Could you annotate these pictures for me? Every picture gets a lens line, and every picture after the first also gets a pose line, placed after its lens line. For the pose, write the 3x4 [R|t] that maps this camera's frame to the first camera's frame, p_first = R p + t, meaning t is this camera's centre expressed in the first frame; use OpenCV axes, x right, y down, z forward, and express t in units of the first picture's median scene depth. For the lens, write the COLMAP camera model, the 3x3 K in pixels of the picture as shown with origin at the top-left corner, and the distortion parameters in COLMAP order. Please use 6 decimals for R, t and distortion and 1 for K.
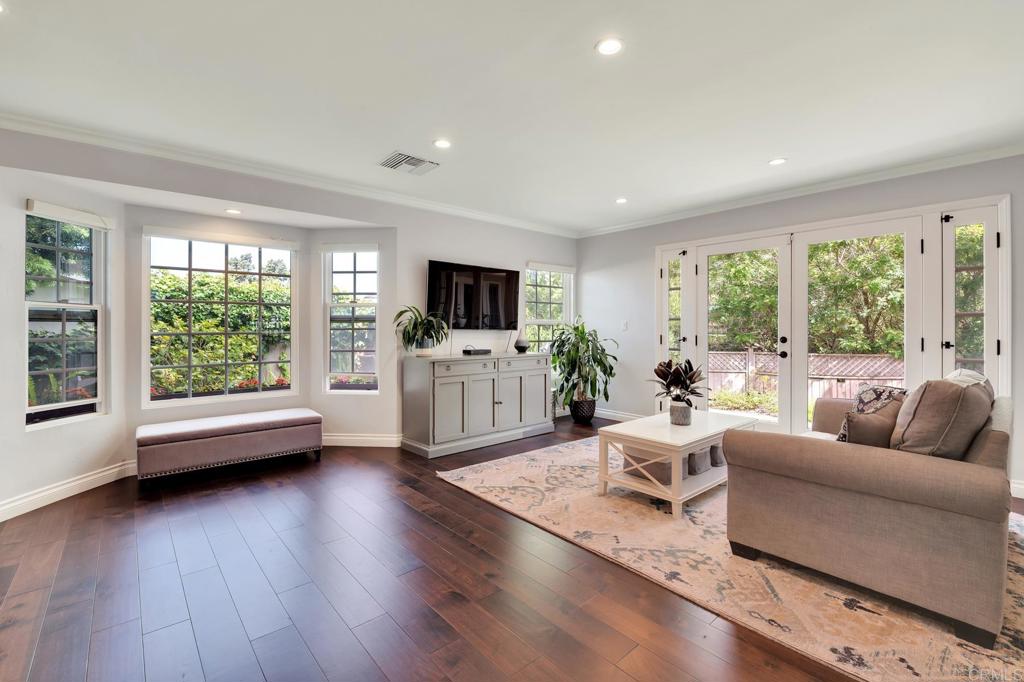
lens RADIAL K [[451.5, 0, 509.0], [0, 451.5, 334.1], [0, 0, 1]] dist [-0.012783, -0.004302]
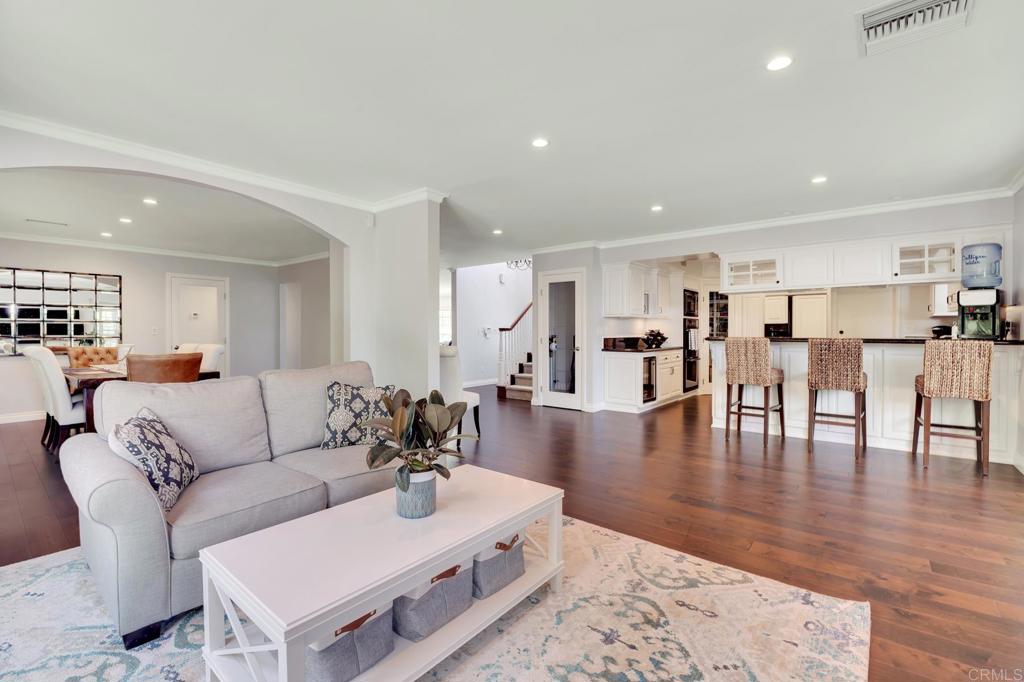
lens RADIAL K [[451.5, 0, 514.7], [0, 451.5, 336.6], [0, 0, 1]] dist [-0.012783, -0.004302]
pose [[-0.983197, 0.002687, -0.182528, 0.370100], [0.000219, 0.999908, 0.013537, -0.013625], [0.182548, 0.013270, -0.983107, 1.562678]]
